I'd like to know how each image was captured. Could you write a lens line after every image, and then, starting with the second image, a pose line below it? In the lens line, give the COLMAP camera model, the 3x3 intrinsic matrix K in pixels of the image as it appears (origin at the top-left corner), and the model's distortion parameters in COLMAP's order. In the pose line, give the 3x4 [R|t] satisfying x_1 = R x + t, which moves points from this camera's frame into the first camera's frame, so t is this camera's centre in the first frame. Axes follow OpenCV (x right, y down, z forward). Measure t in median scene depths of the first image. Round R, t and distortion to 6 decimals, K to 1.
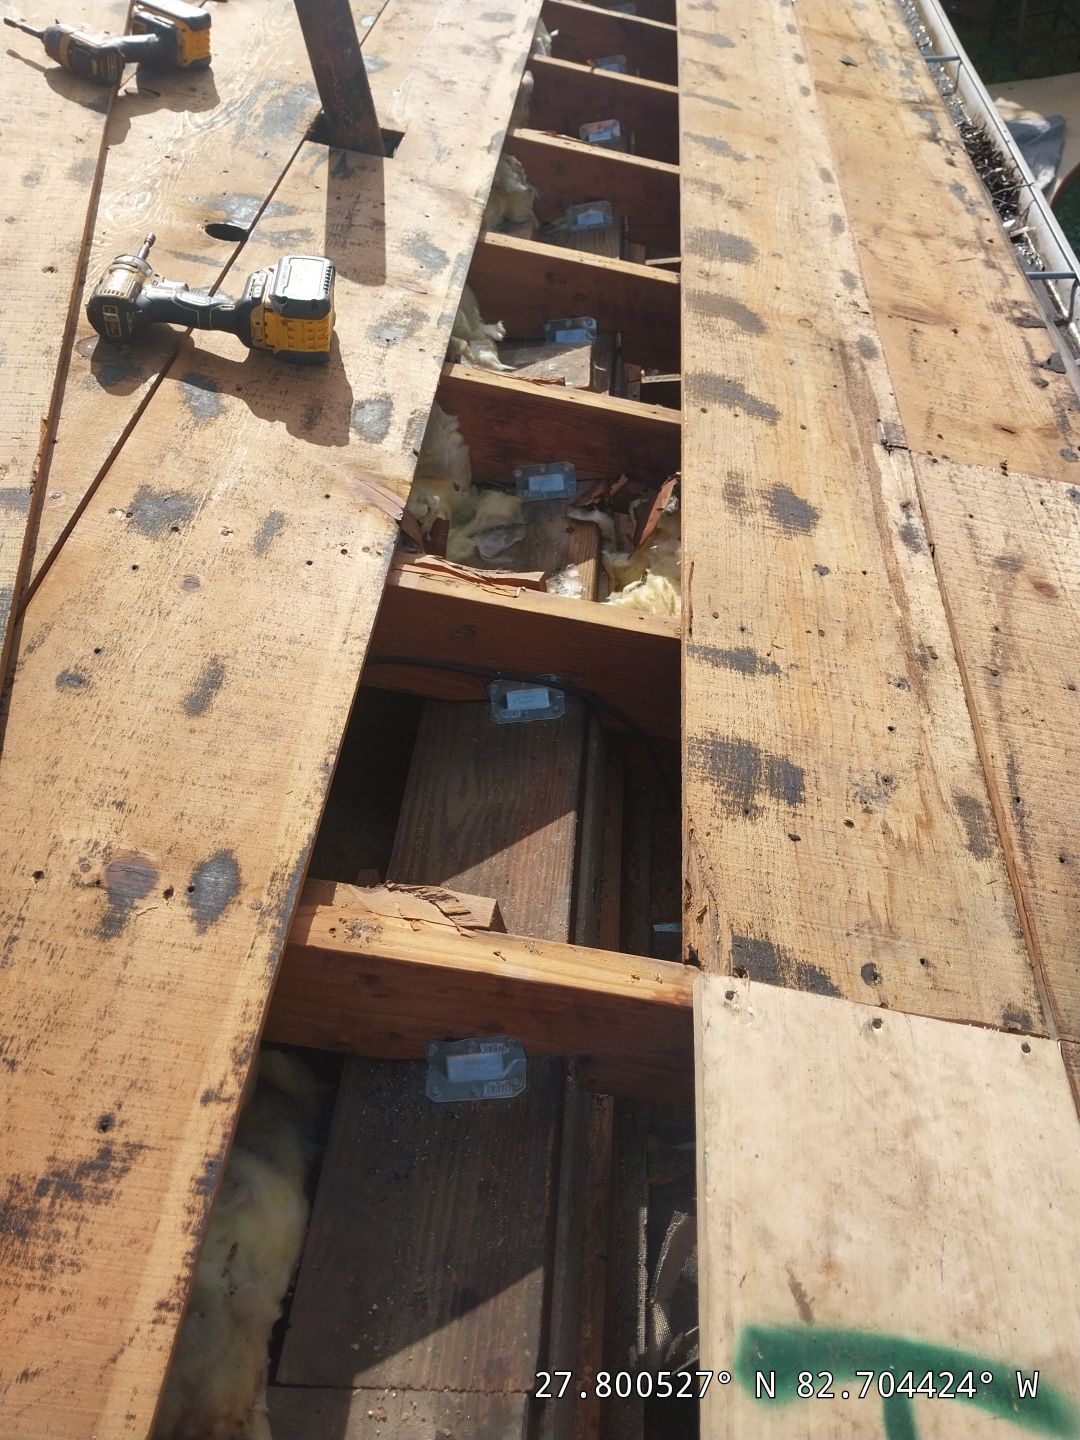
lens RADIAL K [[1123.0, 0, 544.6], [0, 1123.0, 720.1], [0, 0, 1]] dist [0.064131, -0.067658]
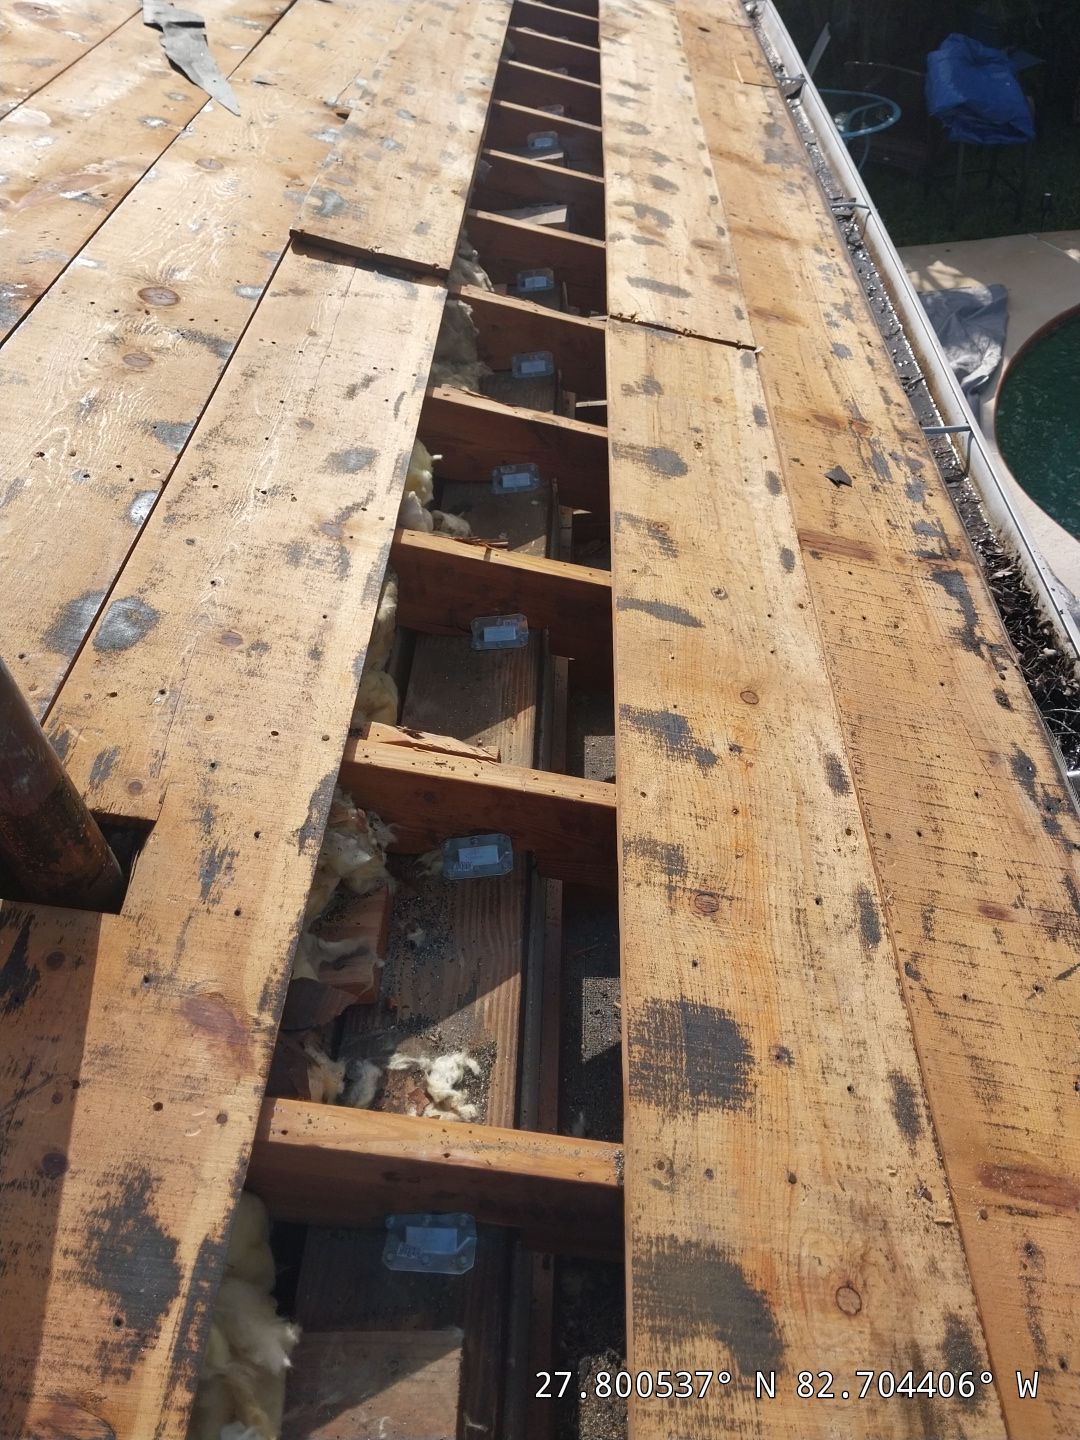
lens RADIAL K [[1007.0, 0, 555.0], [0, 1007.0, 715.6], [0, 0, 1]] dist [0.116560, -0.188791]
pose [[0.998345, -0.018024, 0.054602, 0.046413], [0.017264, 0.999748, 0.014354, -0.468505], [-0.054847, -0.013388, 0.998405, 0.371539]]
